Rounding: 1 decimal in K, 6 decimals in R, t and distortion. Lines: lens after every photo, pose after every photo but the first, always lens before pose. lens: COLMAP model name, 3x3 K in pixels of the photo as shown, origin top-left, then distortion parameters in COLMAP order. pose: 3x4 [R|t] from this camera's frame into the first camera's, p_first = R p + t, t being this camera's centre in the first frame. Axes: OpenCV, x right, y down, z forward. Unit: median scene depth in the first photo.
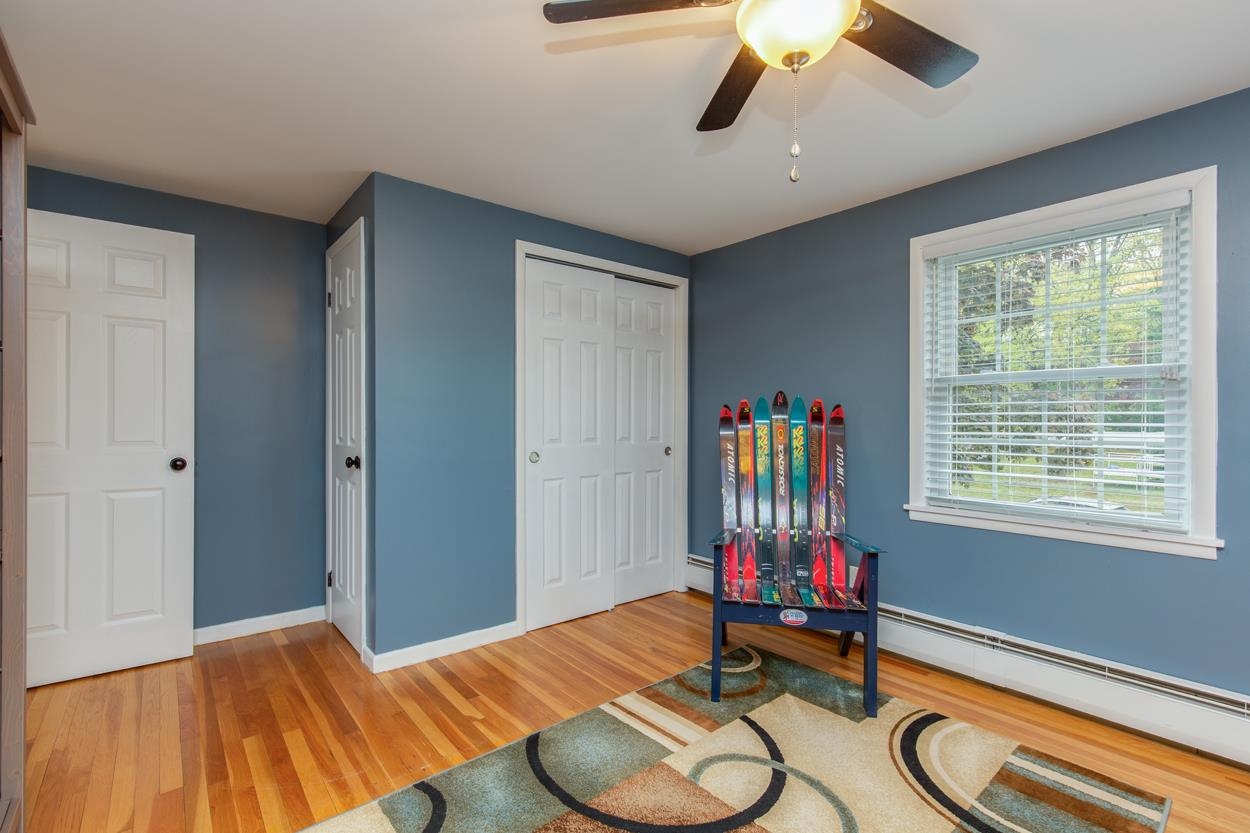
lens RADIAL K [[575.9, 0, 627.3], [0, 575.9, 417.8], [0, 0, 1]] dist [-0.000826, -0.000064]
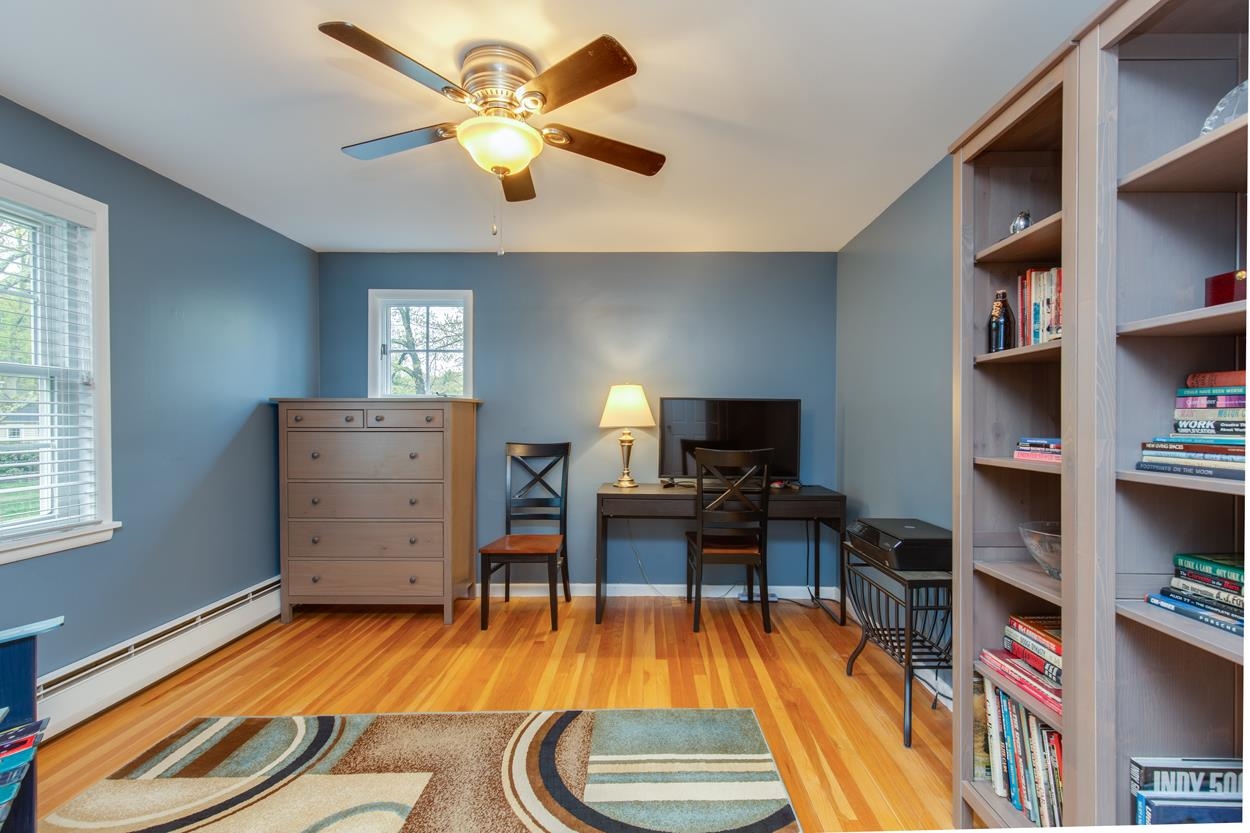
lens RADIAL K [[575.9, 0, 628.5], [0, 575.9, 421.9], [0, 0, 1]] dist [-0.000826, -0.000064]
pose [[-0.764137, 0.003742, 0.645044, -0.559252], [0.001977, 0.999992, -0.003458, 0.010124], [-0.645051, -0.001367, -0.764138, 1.224877]]
